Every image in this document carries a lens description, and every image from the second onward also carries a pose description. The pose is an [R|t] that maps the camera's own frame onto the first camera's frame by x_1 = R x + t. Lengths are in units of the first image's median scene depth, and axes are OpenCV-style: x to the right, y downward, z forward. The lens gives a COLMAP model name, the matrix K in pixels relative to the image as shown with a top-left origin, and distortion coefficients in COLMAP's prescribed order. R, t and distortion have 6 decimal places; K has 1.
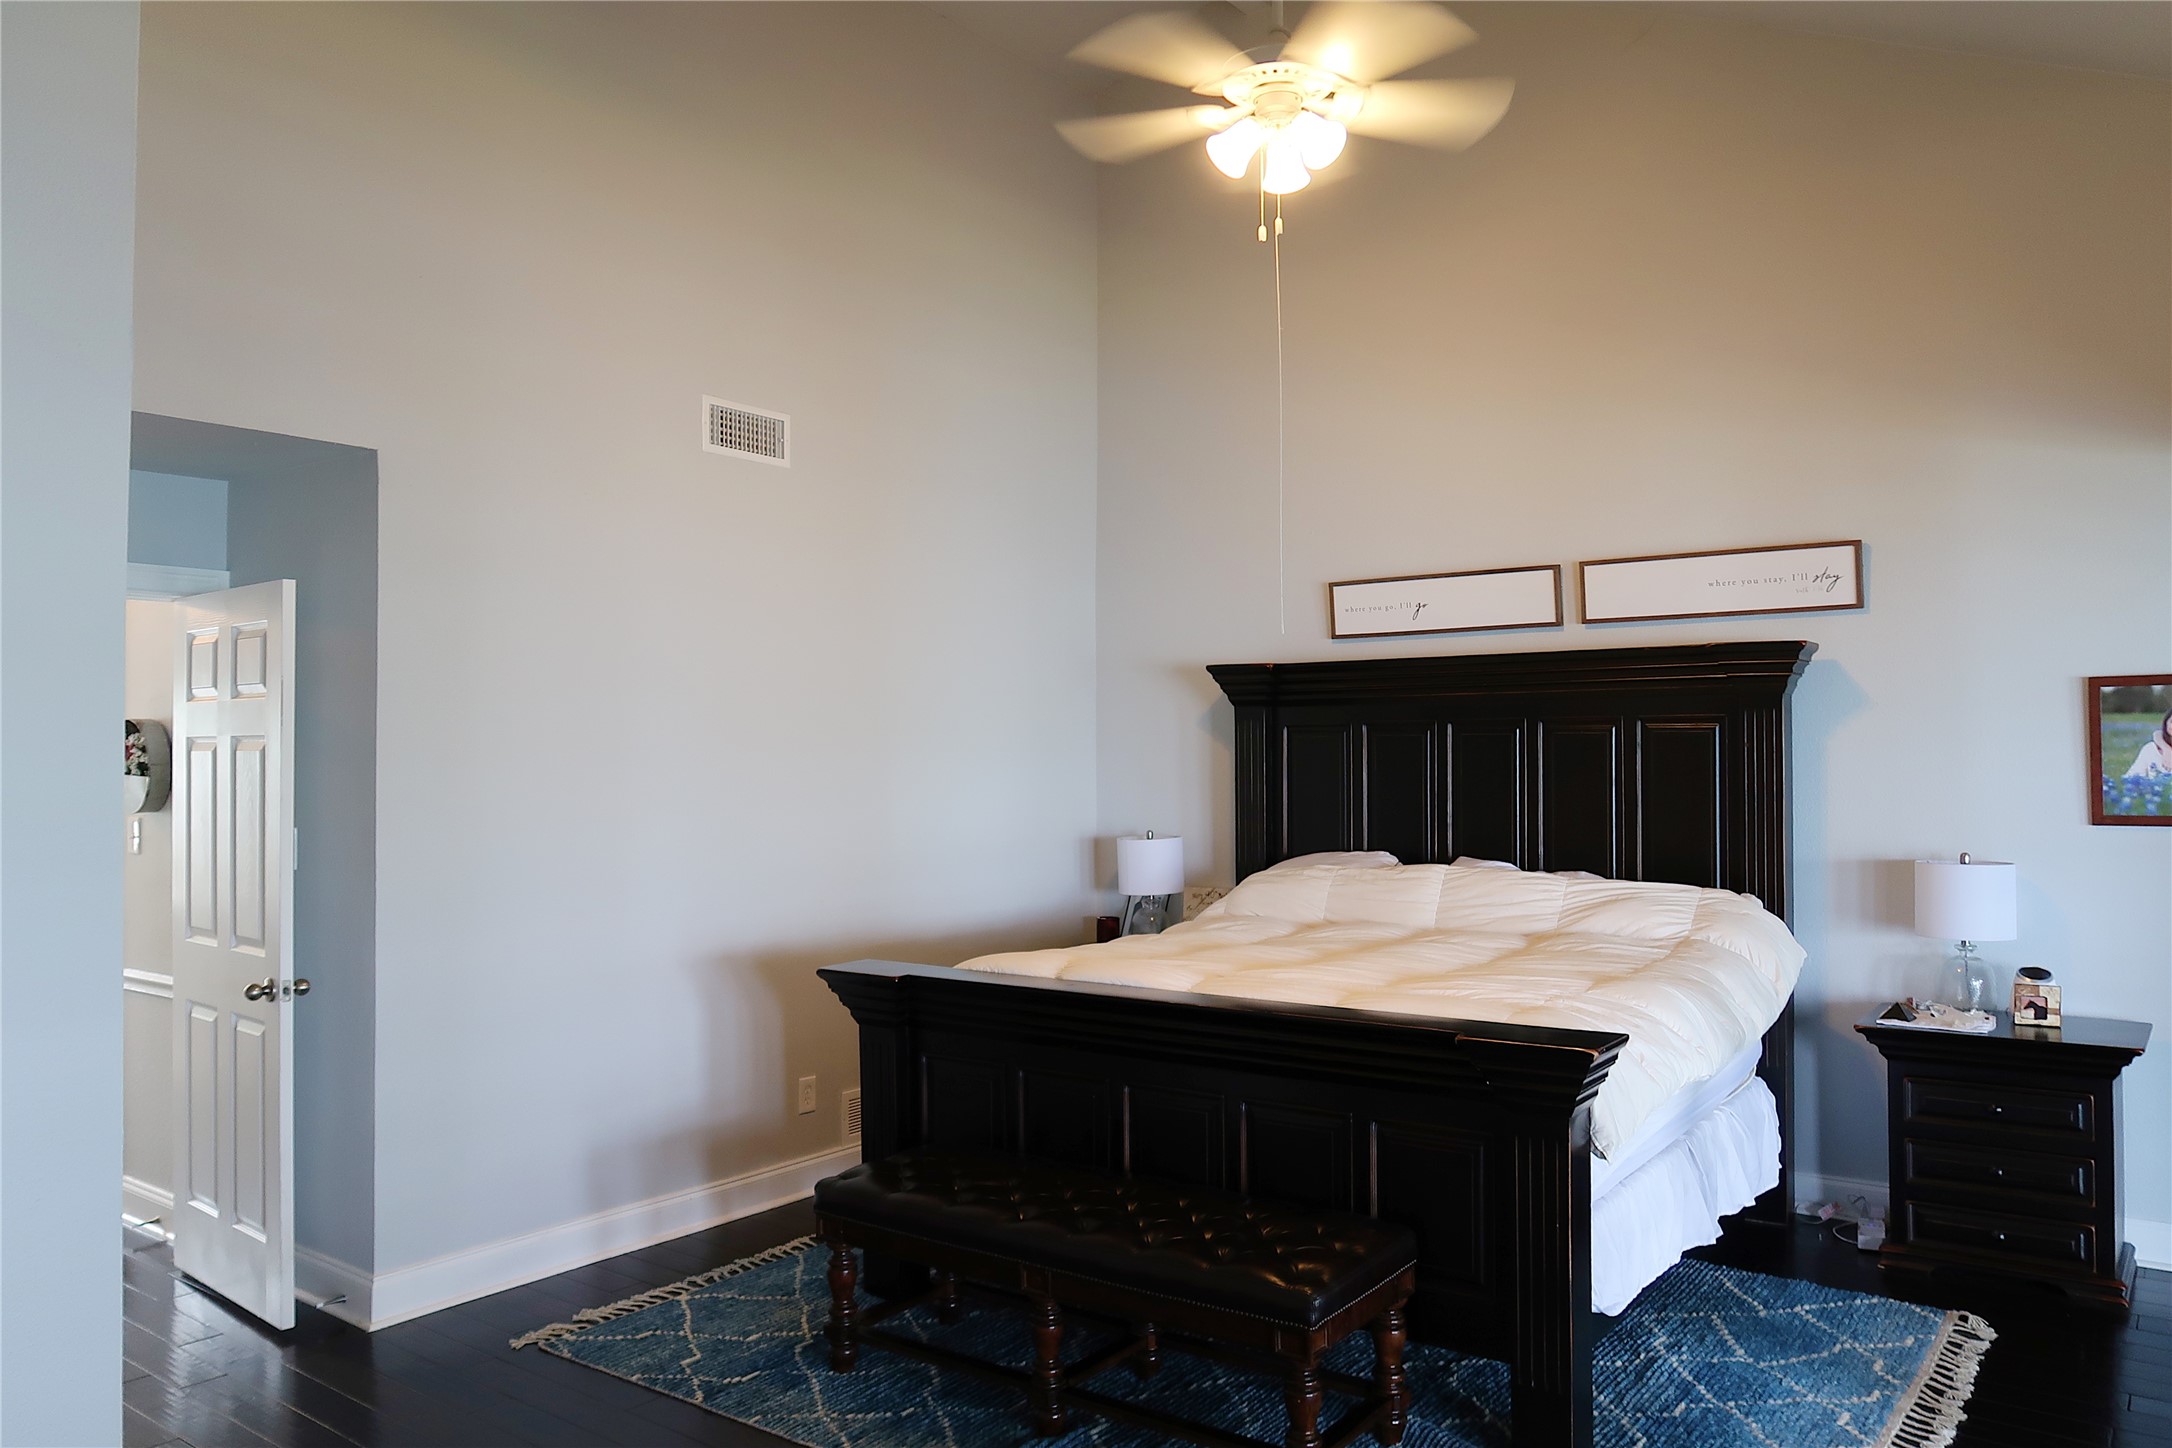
lens RADIAL K [[1496.9, 0, 1086.0], [0, 1496.9, 724.0], [0, 0, 1]] dist [-0.029235, 0.008207]
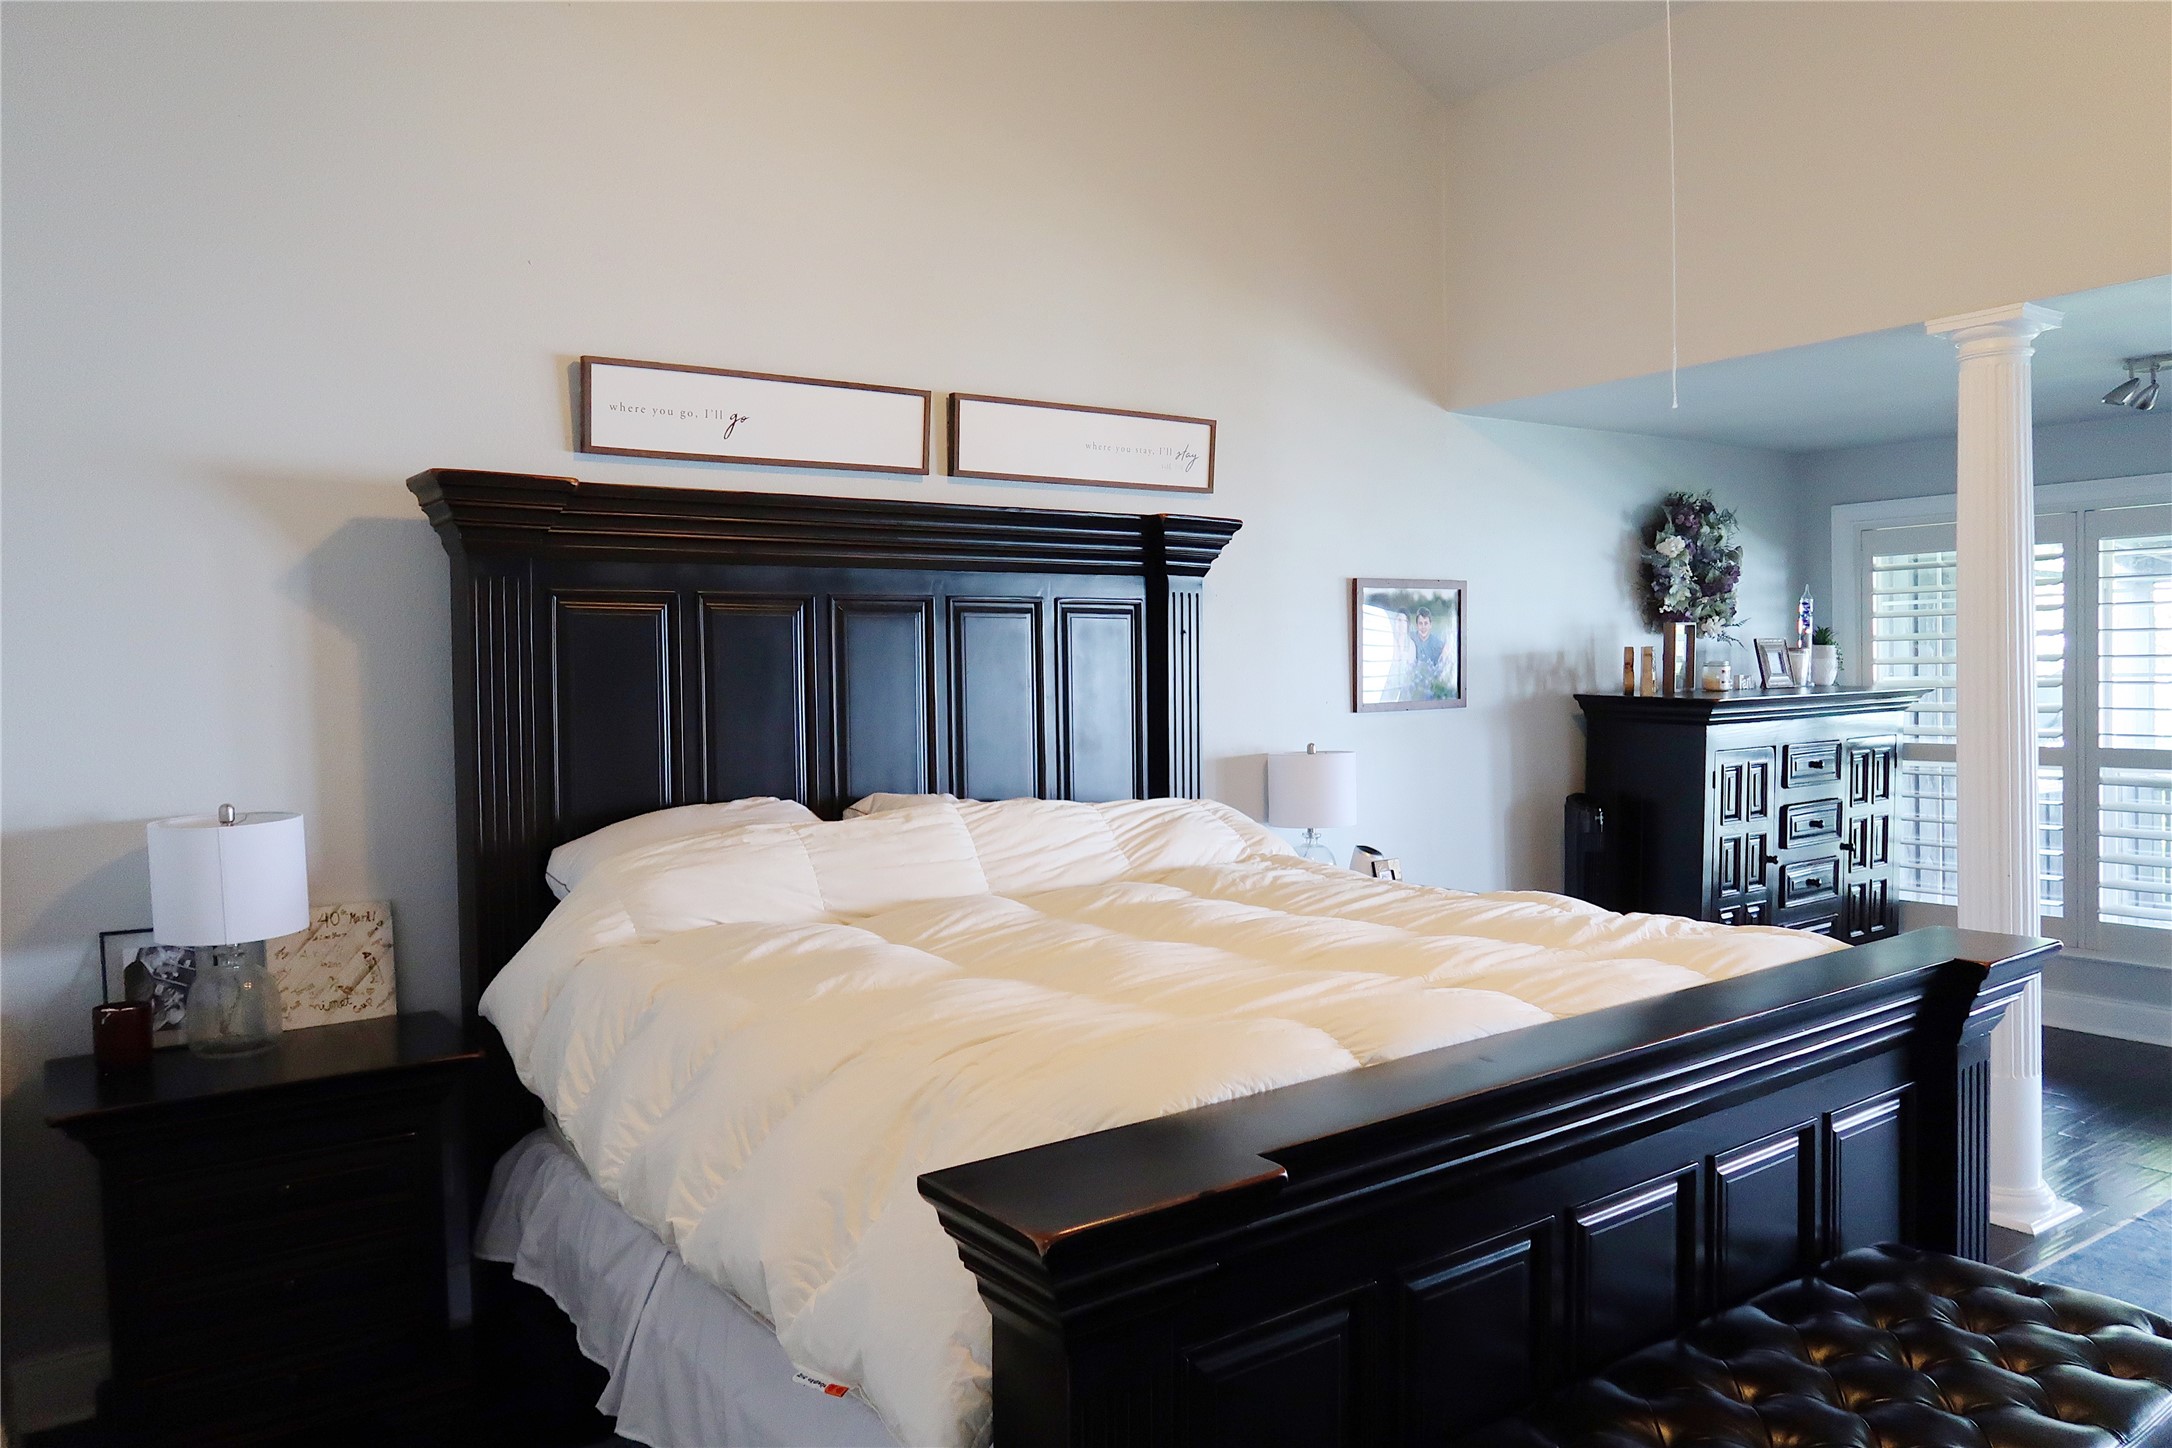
lens RADIAL K [[1608.2, 0, 1086.0], [0, 1608.2, 724.0], [0, 0, 1]] dist [0.001757, 0.002938]
pose [[0.306338, -0.024577, 0.951605, -0.431790], [-0.003295, 0.999633, 0.026879, 0.037318], [-0.951917, -0.011370, 0.306145, 0.689272]]
